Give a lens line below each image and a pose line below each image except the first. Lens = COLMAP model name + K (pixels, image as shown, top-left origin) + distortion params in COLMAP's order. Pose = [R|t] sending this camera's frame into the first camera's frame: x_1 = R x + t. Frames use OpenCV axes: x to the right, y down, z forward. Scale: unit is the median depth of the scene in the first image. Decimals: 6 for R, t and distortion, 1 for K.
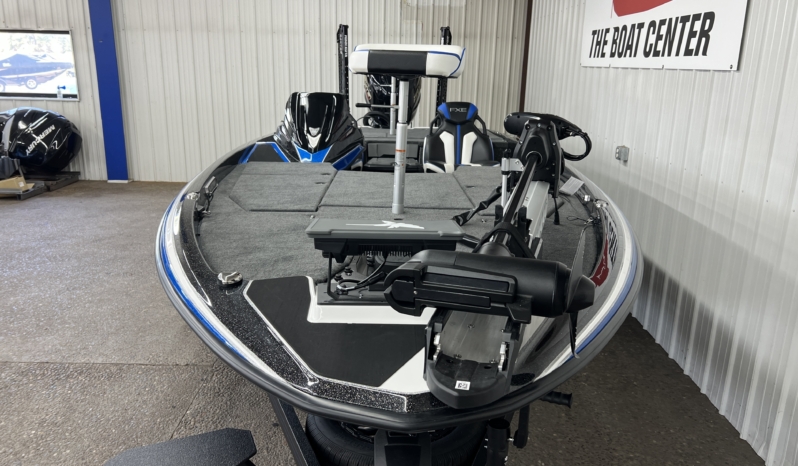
lens RADIAL K [[630.6, 0, 394.5], [0, 630.6, 236.5], [0, 0, 1]] dist [0.034299, -0.024076]
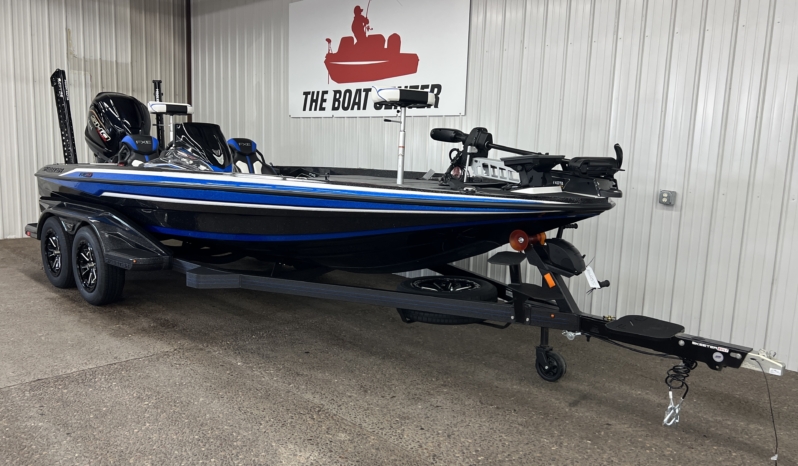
lens RADIAL K [[630.6, 0, 403.1], [0, 630.6, 232.5], [0, 0, 1]] dist [0.034299, -0.024076]
pose [[0.699366, -0.090535, 0.709007, -0.620209], [0.169678, 0.984619, -0.041642, 0.083090], [-0.694332, 0.149426, 0.703971, -0.090110]]
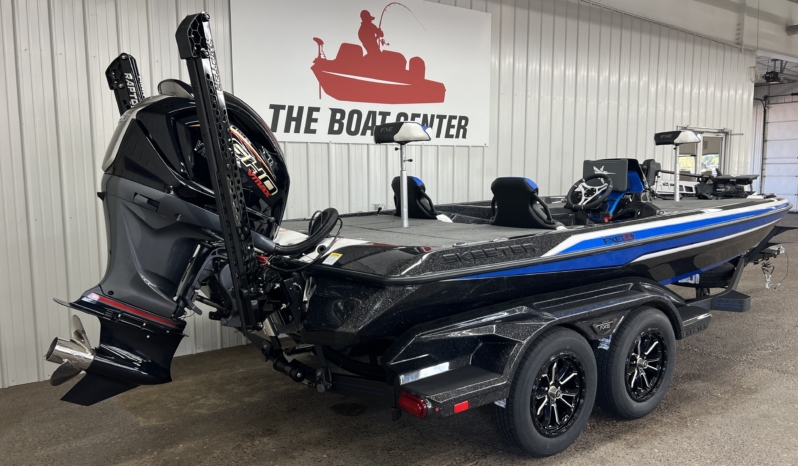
lens RADIAL K [[630.6, 0, 404.7], [0, 630.6, 233.3], [0, 0, 1]] dist [0.034299, -0.024076]
pose [[-0.607115, -0.112603, 0.786595, -0.653011], [0.197653, 0.937396, 0.286745, -0.427389], [-0.769639, 0.329560, -0.546850, 1.623021]]
